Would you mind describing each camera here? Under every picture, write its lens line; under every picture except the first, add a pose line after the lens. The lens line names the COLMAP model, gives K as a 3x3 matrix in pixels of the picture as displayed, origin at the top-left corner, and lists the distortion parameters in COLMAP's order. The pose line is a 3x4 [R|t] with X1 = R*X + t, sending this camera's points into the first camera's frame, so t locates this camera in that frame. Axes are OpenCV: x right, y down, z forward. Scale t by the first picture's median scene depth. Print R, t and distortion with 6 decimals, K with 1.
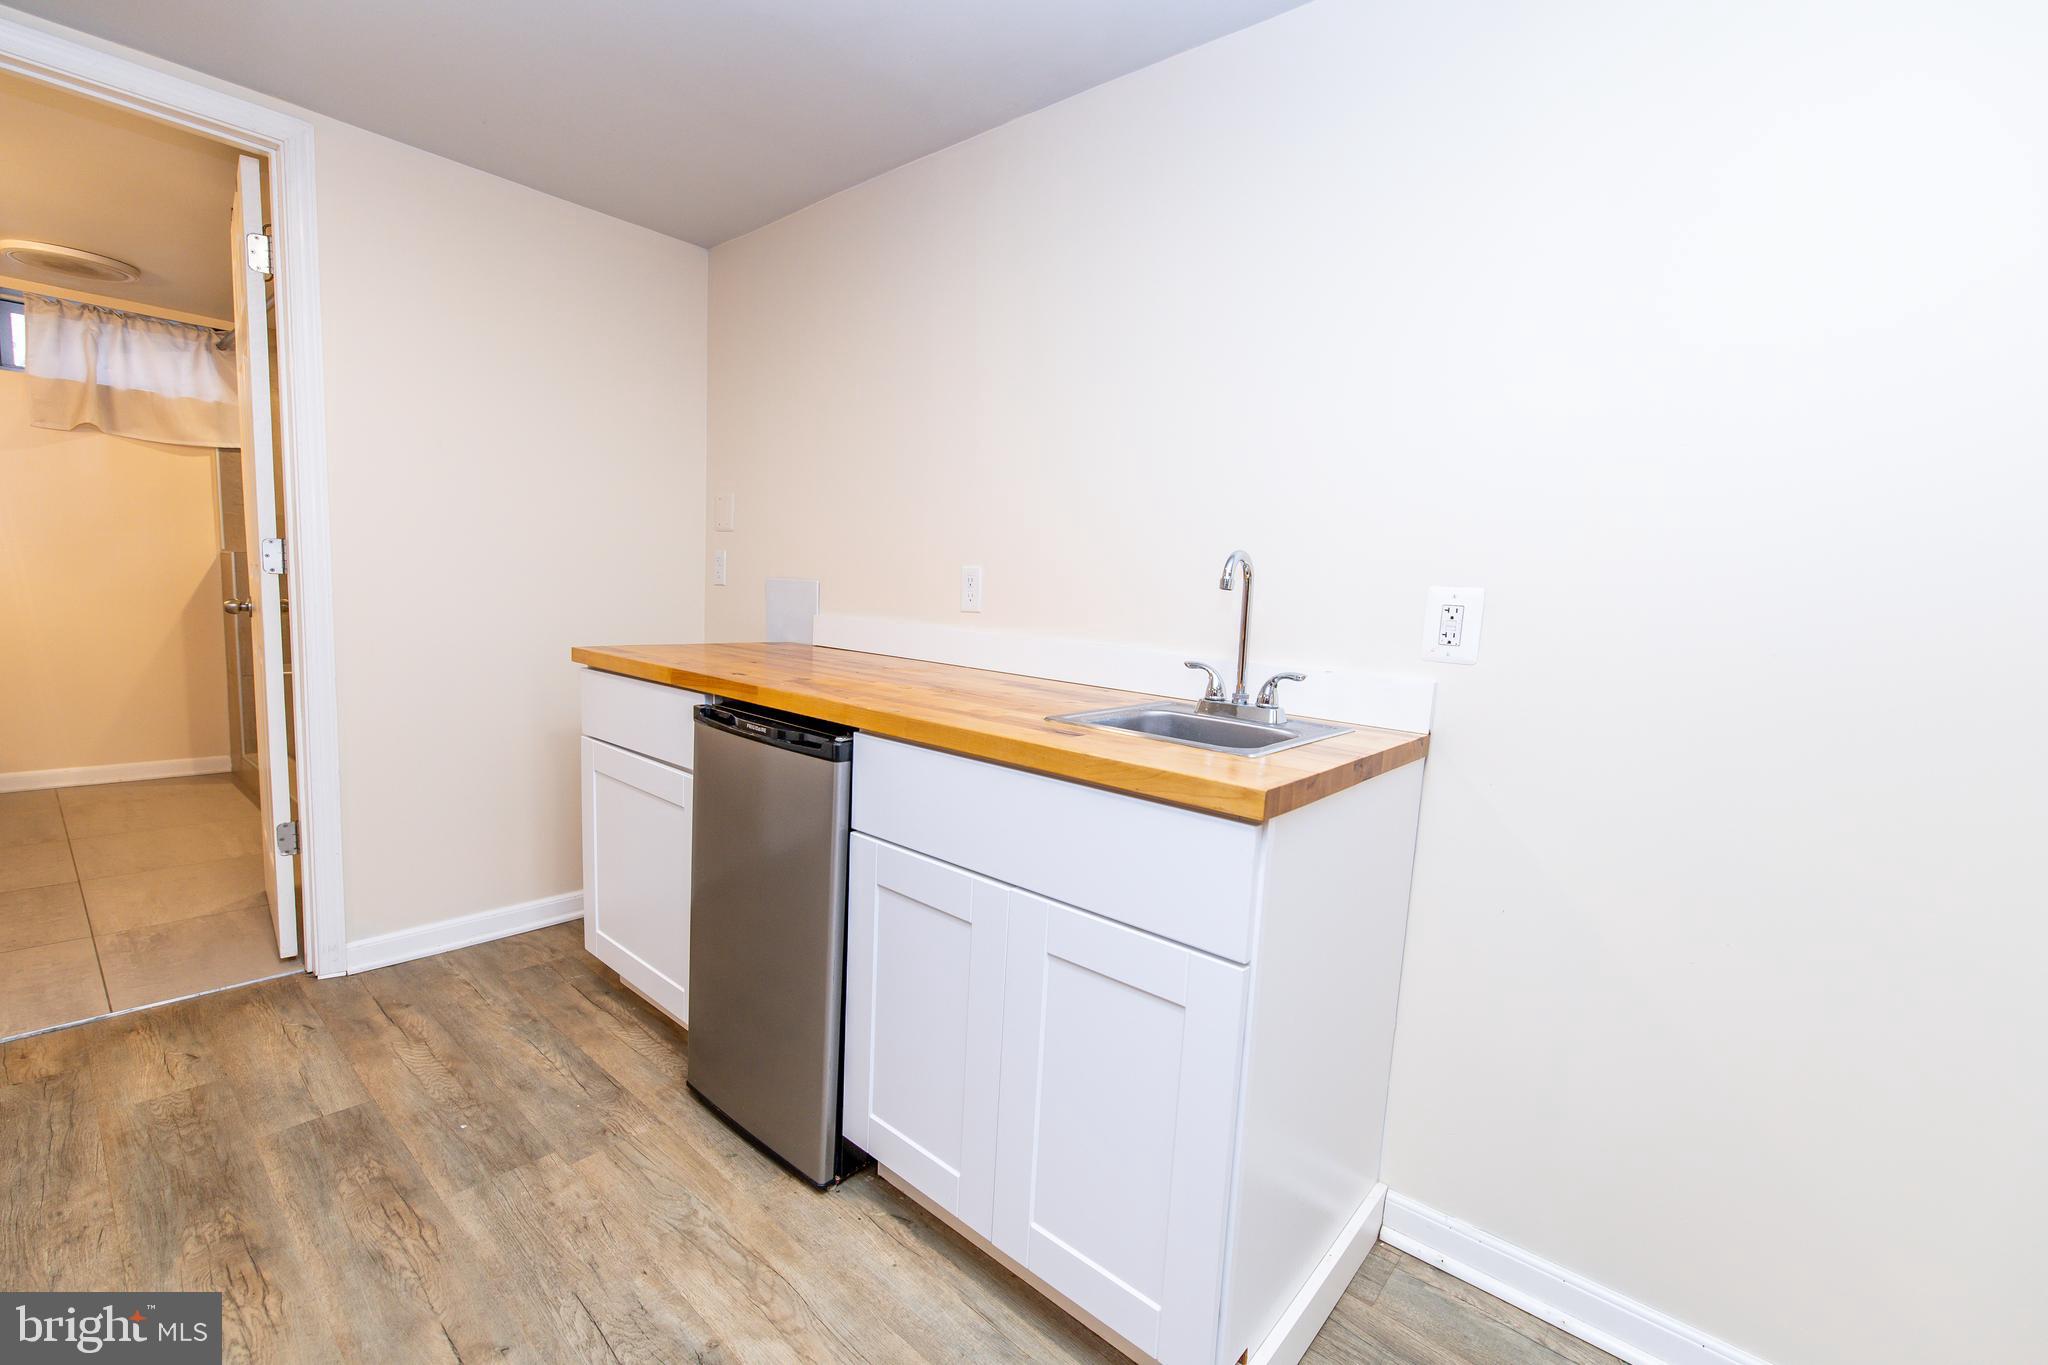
lens RADIAL K [[874.1, 0, 1028.3], [0, 874.1, 688.0], [0, 0, 1]] dist [-0.001889, 0.000391]
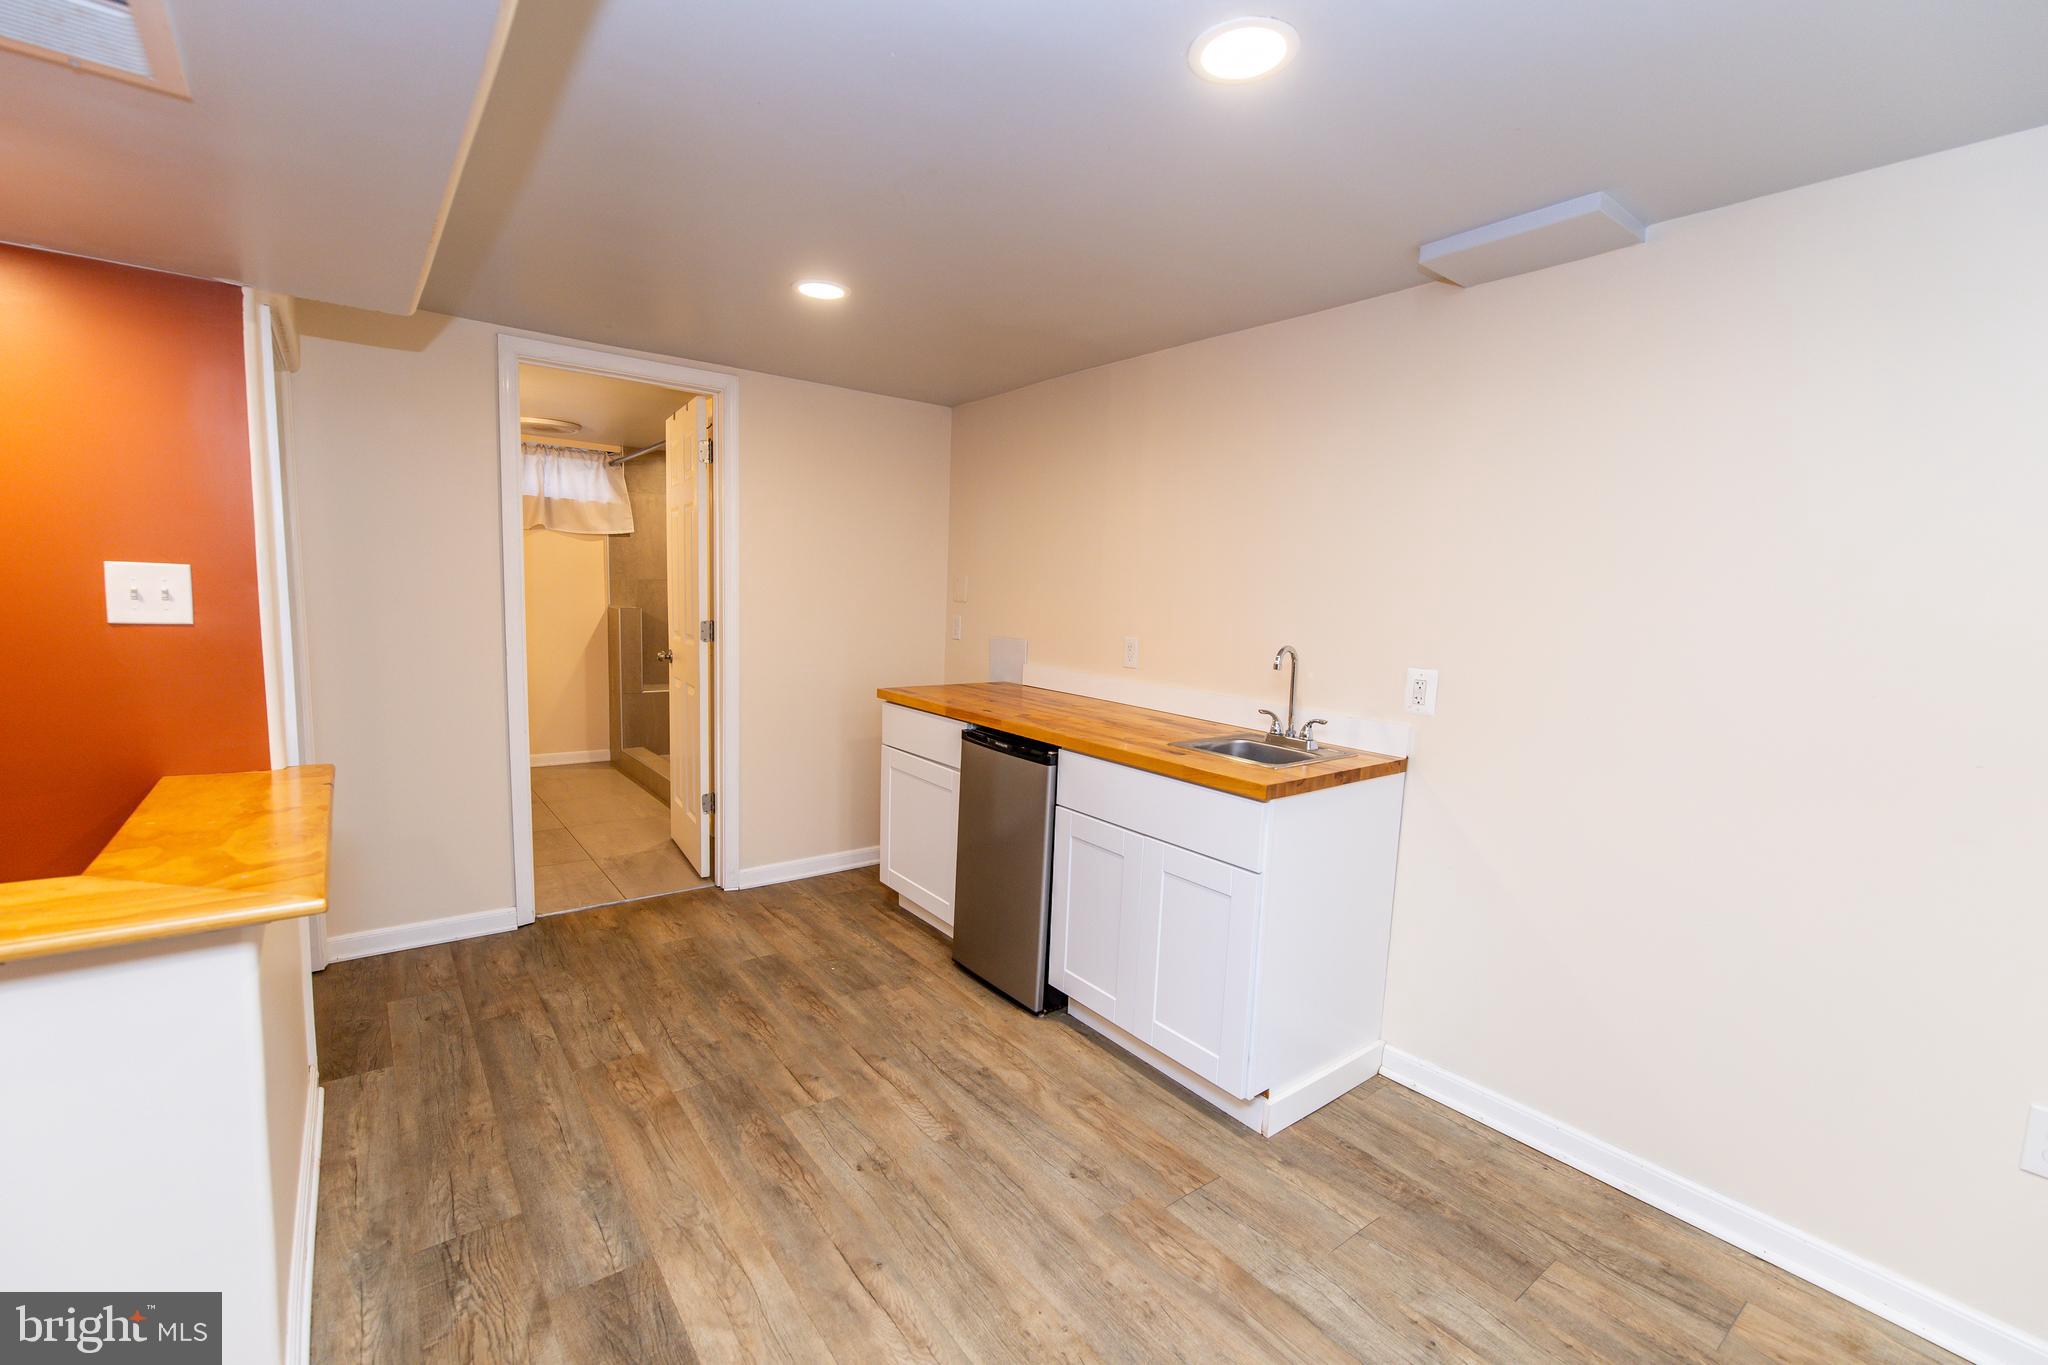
lens RADIAL K [[874.1, 0, 1023.9], [0, 874.1, 690.1], [0, 0, 1]] dist [-0.001889, 0.000391]
pose [[0.979593, 0.010219, -0.200733, 0.069353], [-0.011225, 0.999929, -0.003875, -0.050011], [0.200679, 0.006049, 0.979638, -0.611435]]
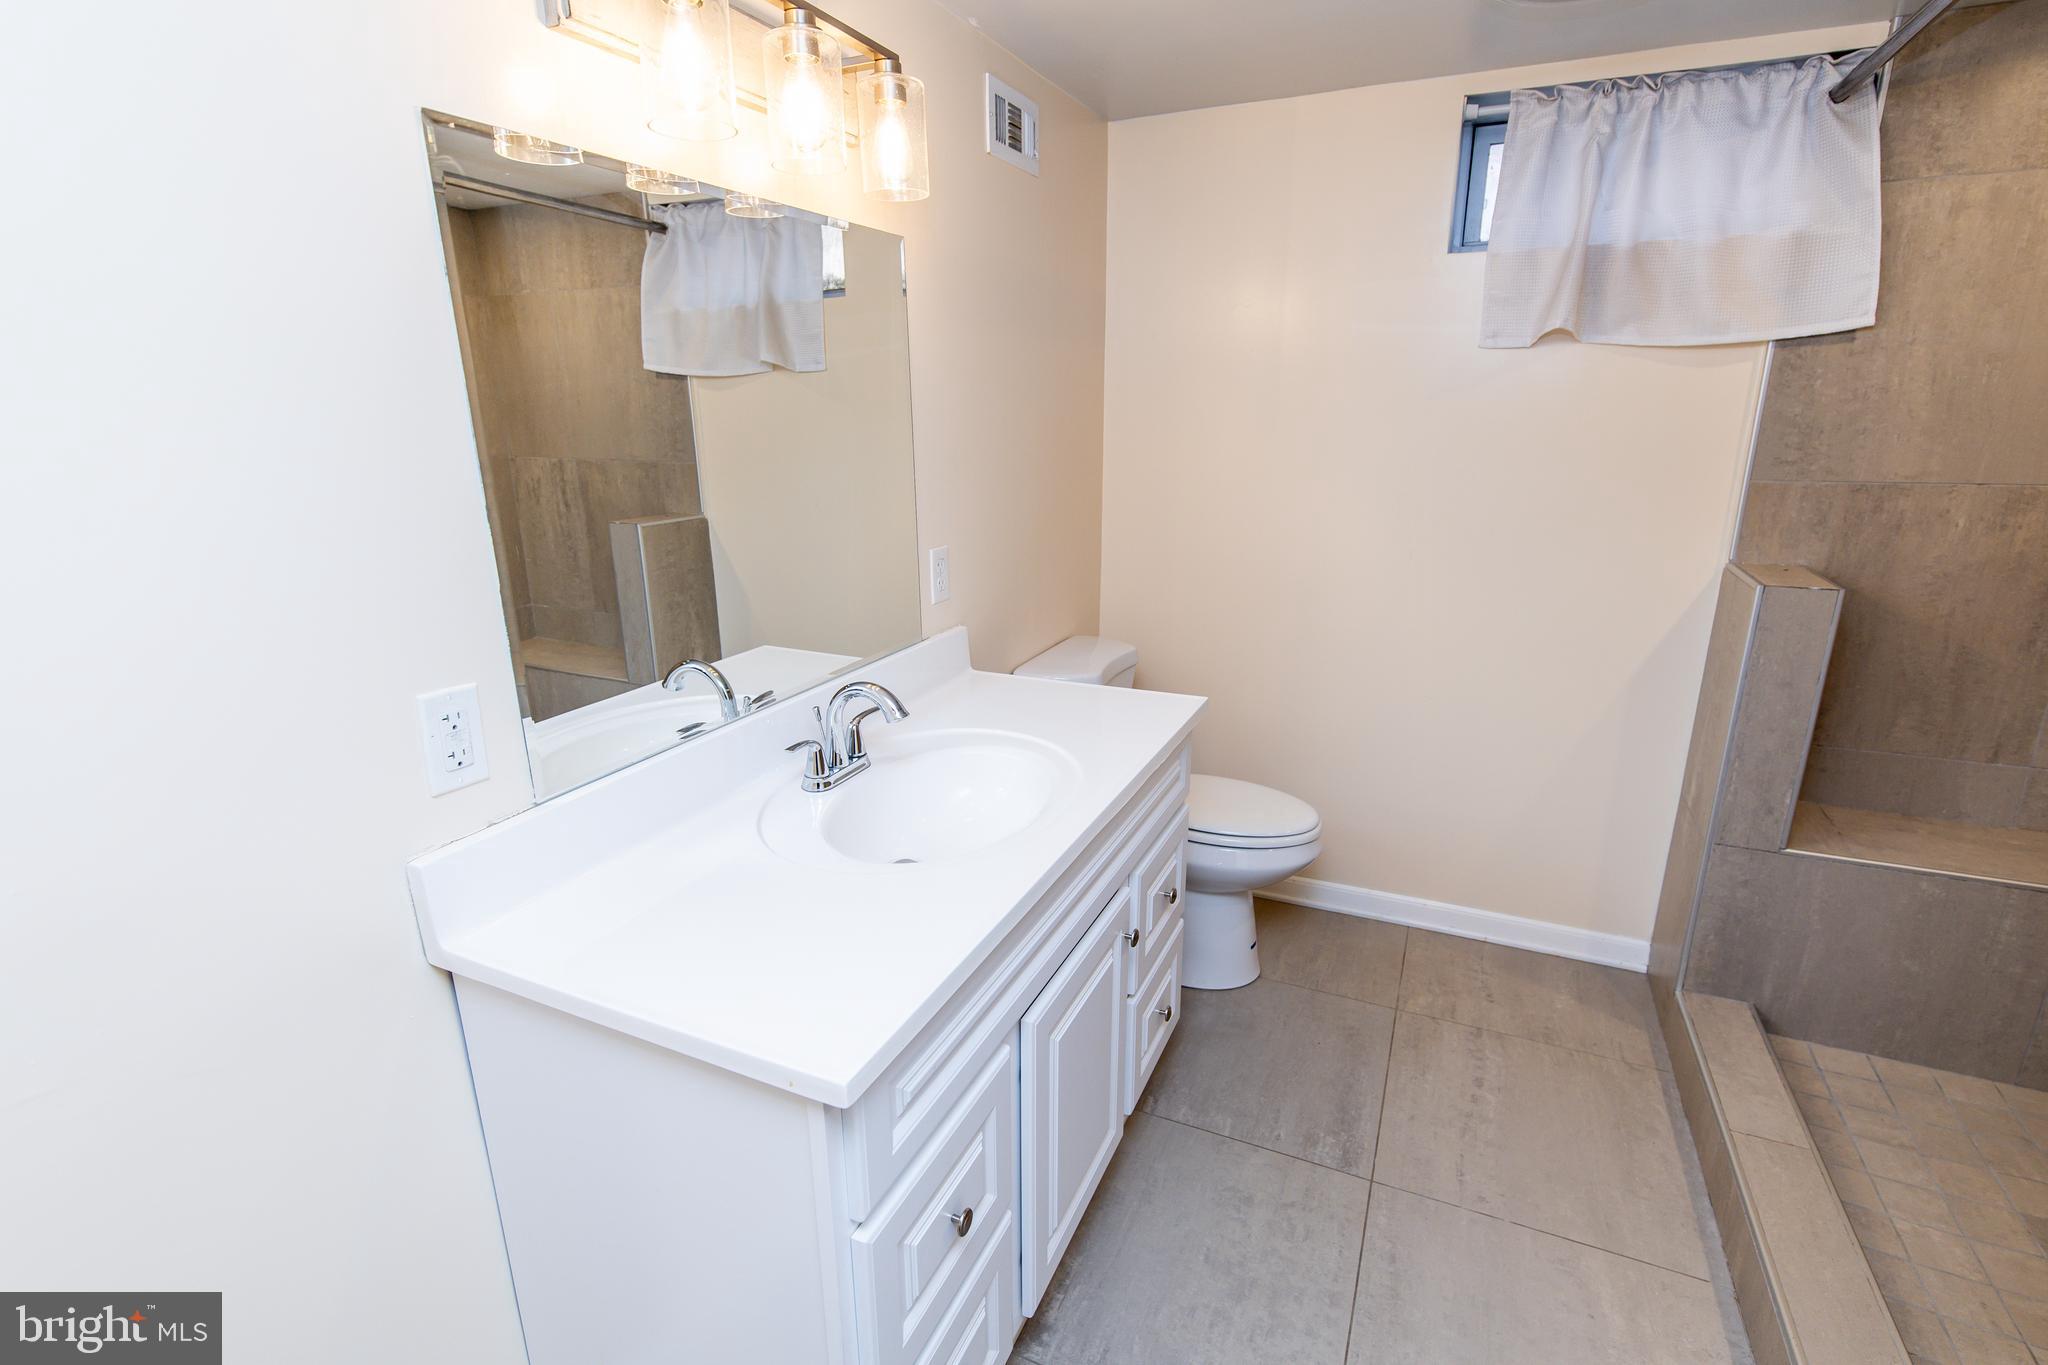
lens RADIAL K [[965.4, 0, 1028.8], [0, 965.4, 688.2], [0, 0, 1]] dist [0.004243, -0.001905]
pose [[0.279029, 0.212214, -0.936540, -1.202759], [-0.088392, 0.976811, 0.195004, -0.369602], [0.956206, 0.028371, 0.291317, 1.111609]]
